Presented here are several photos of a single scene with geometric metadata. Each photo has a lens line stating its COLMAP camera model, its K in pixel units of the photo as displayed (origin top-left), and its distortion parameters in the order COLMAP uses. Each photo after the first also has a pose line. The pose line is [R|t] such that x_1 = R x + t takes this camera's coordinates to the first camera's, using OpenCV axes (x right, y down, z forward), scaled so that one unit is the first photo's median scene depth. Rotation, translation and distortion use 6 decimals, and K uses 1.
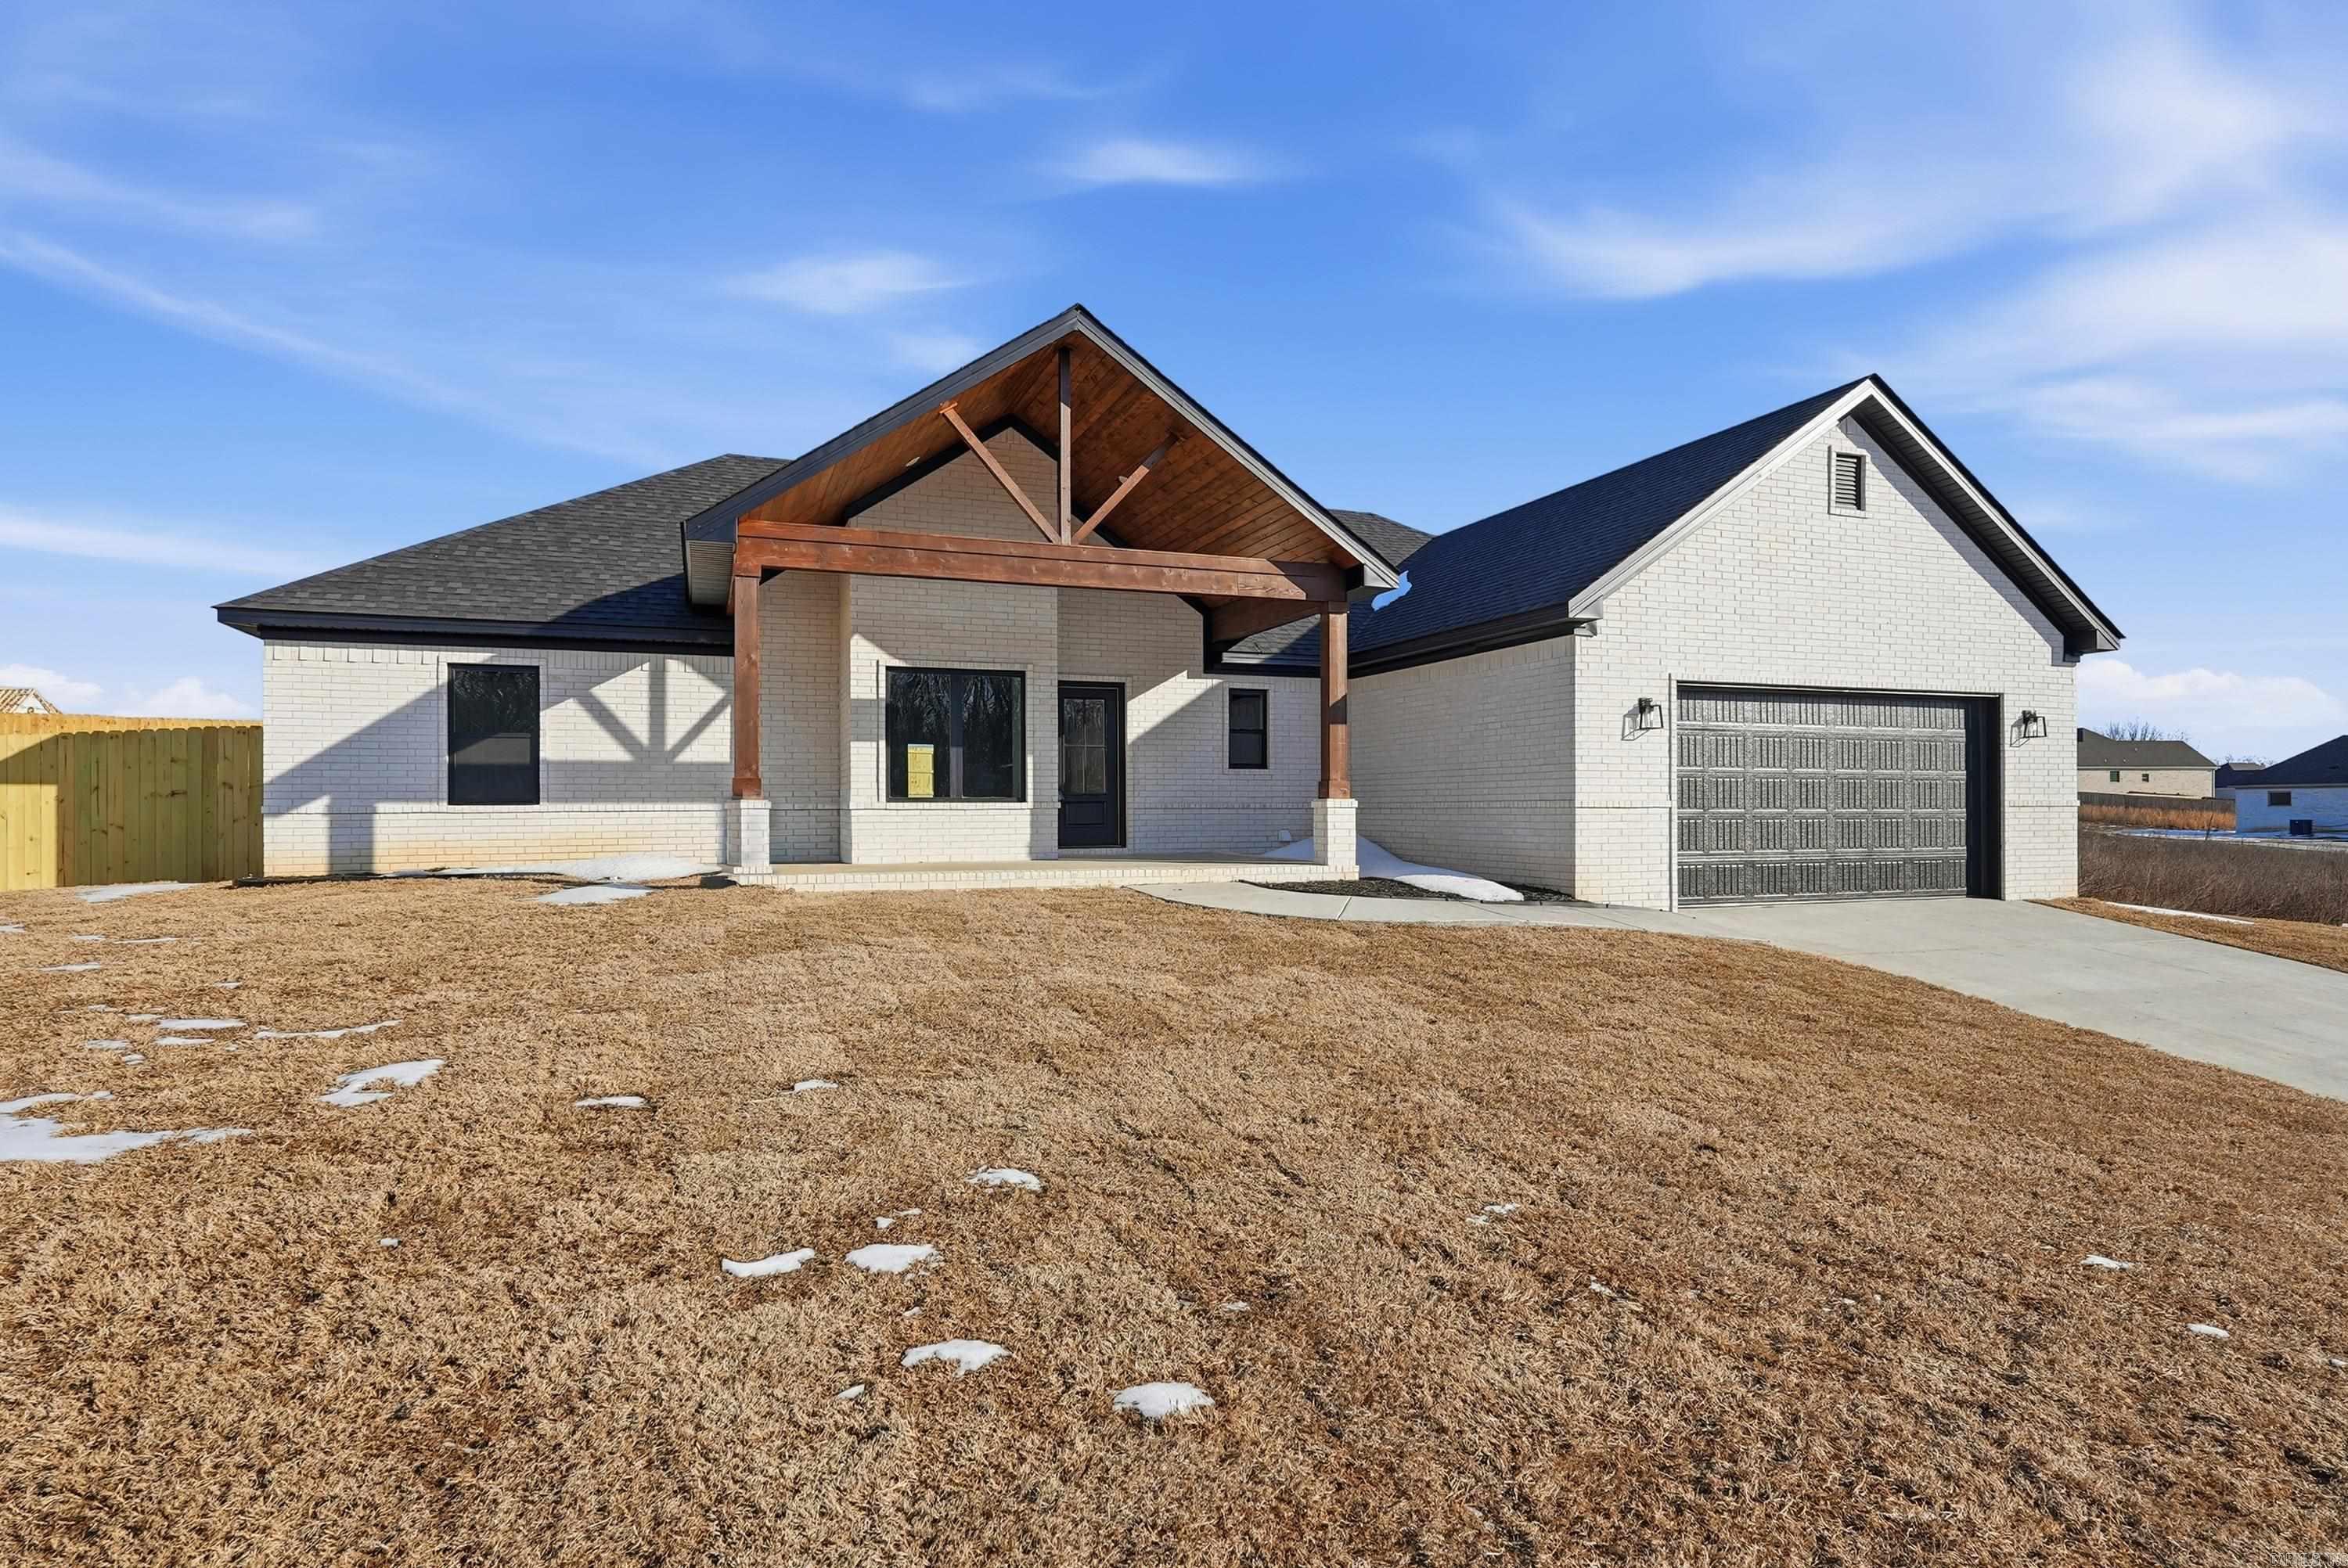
lens RADIAL K [[1279.8, 0, 1174.4], [0, 1279.8, 796.8], [0, 0, 1]] dist [-0.003493, -0.000619]
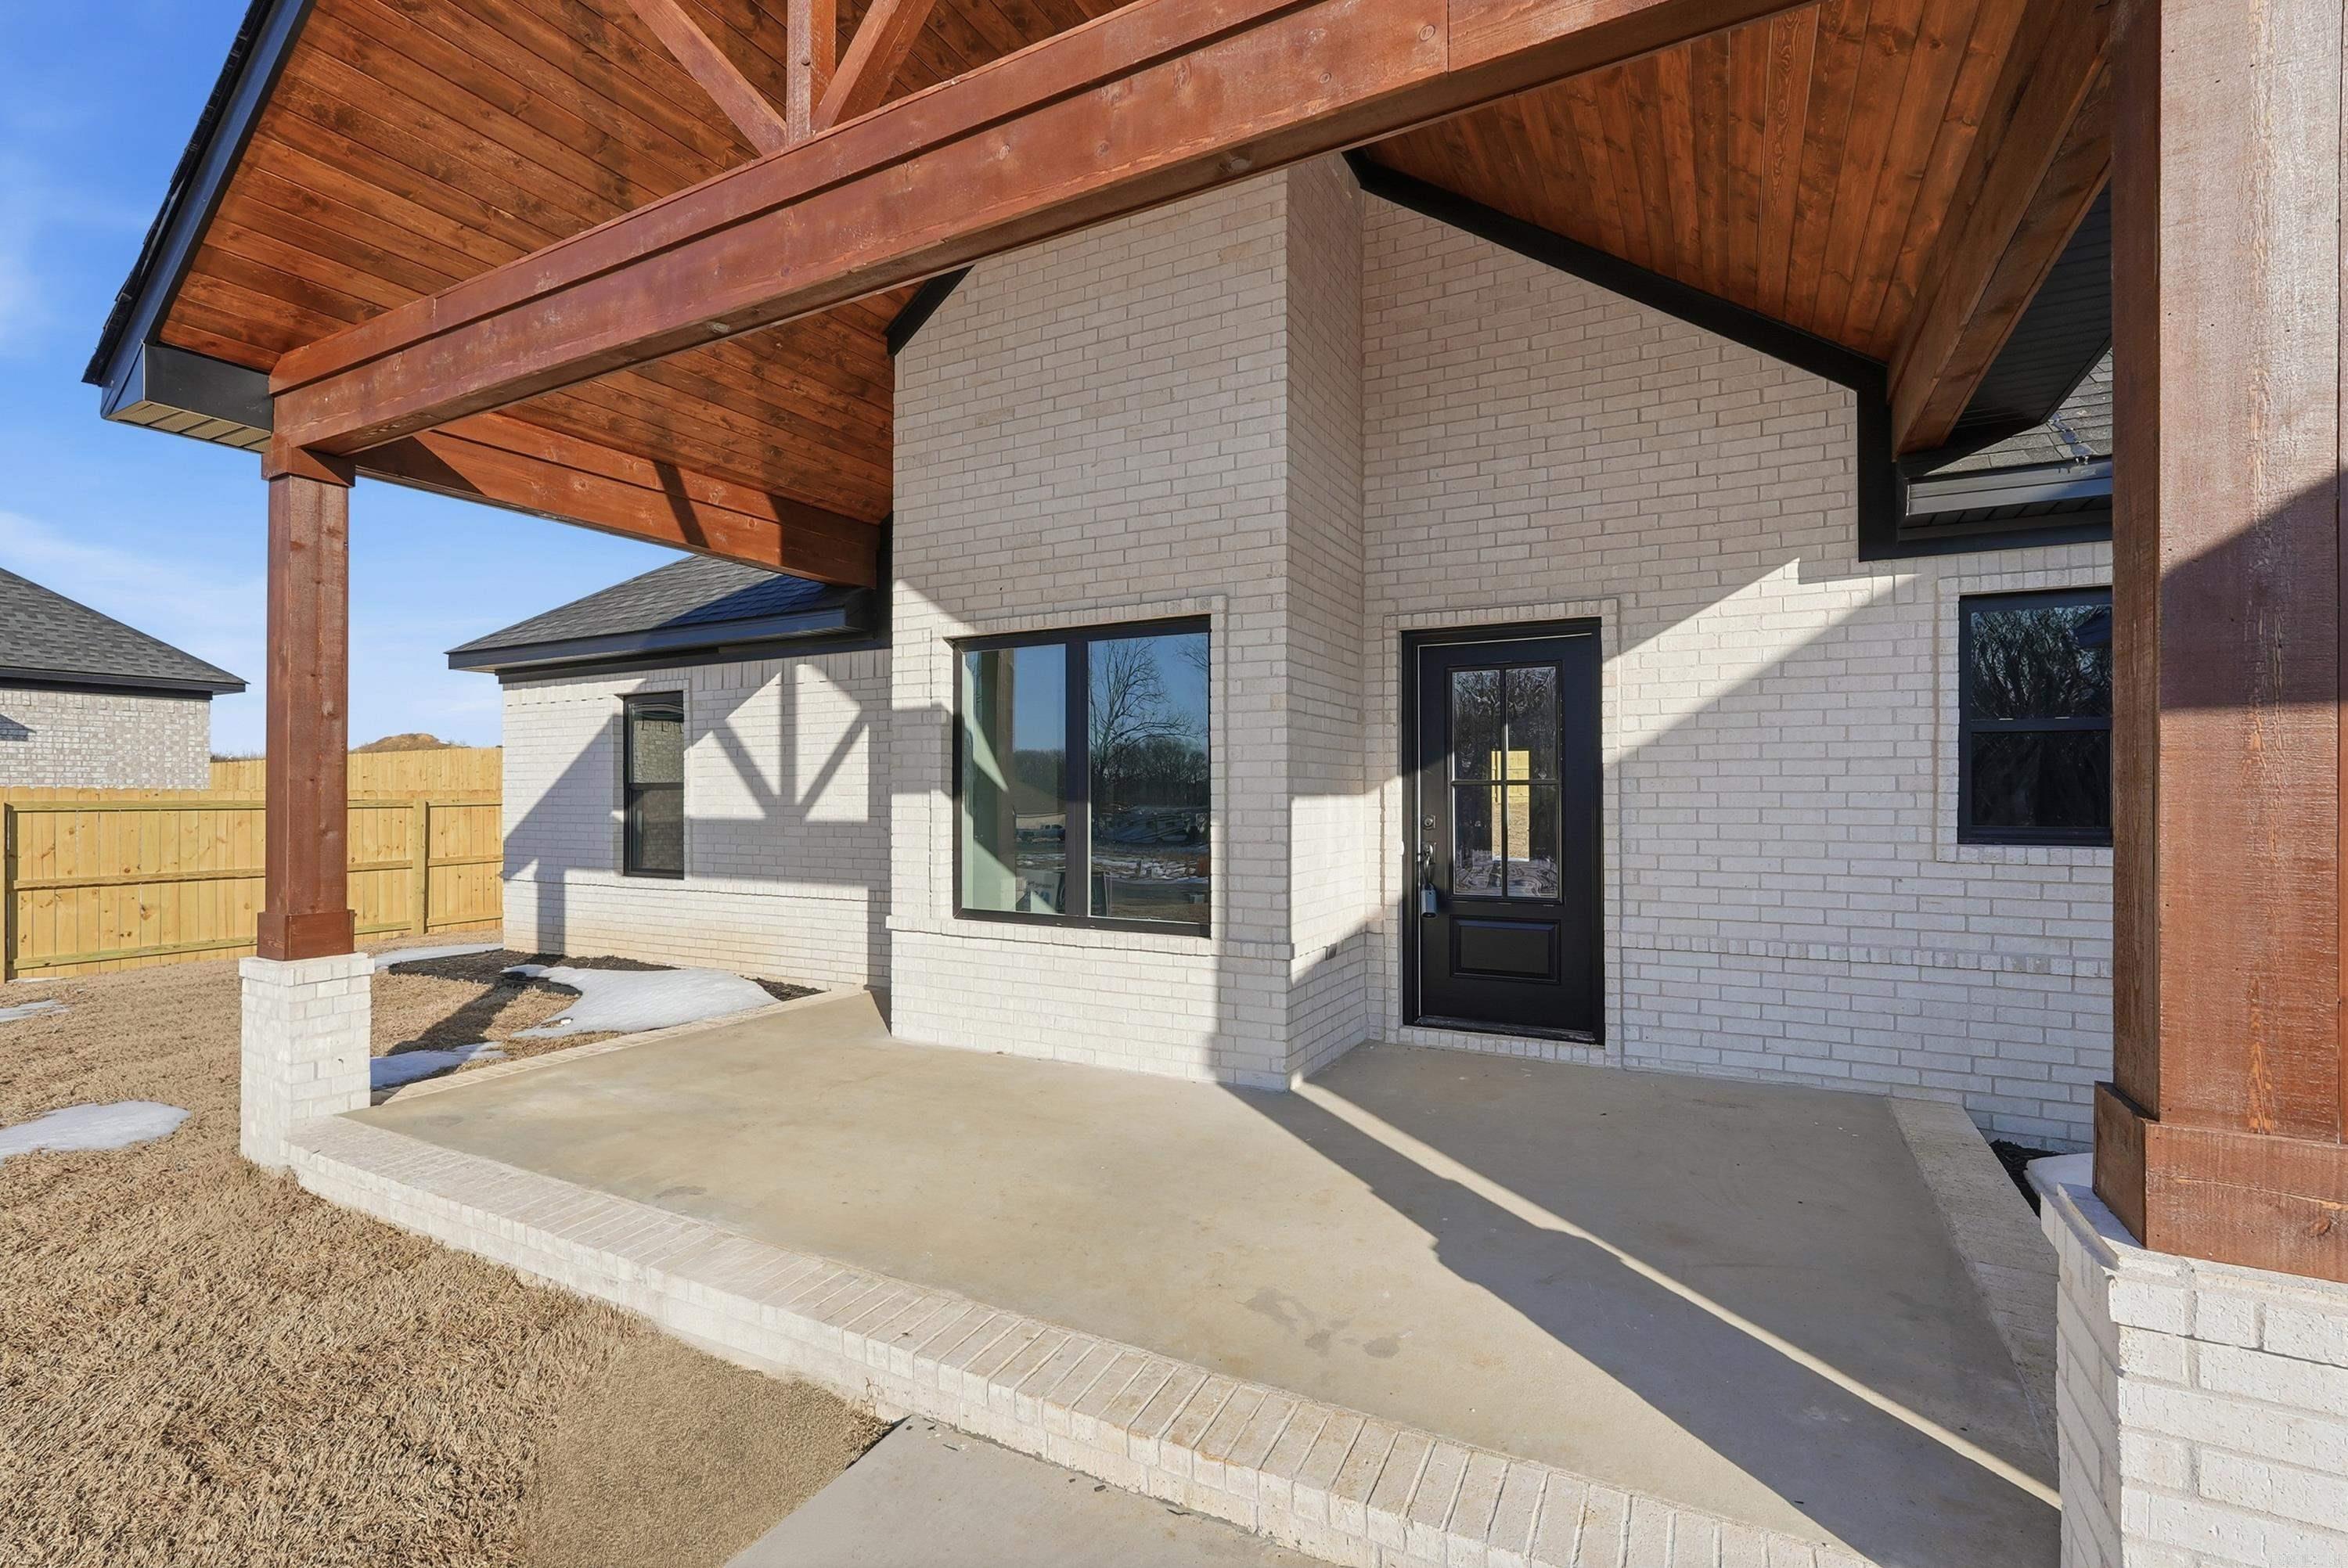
lens RADIAL K [[1048.4, 0, 1166.7], [0, 1048.4, 771.9], [0, 0, 1]] dist [-0.016141, 0.008414]
pose [[0.655170, -0.010869, -0.755403, 0.130403], [0.010290, 0.999932, -0.005463, -0.048136], [0.755411, -0.004194, 0.655238, 0.799029]]
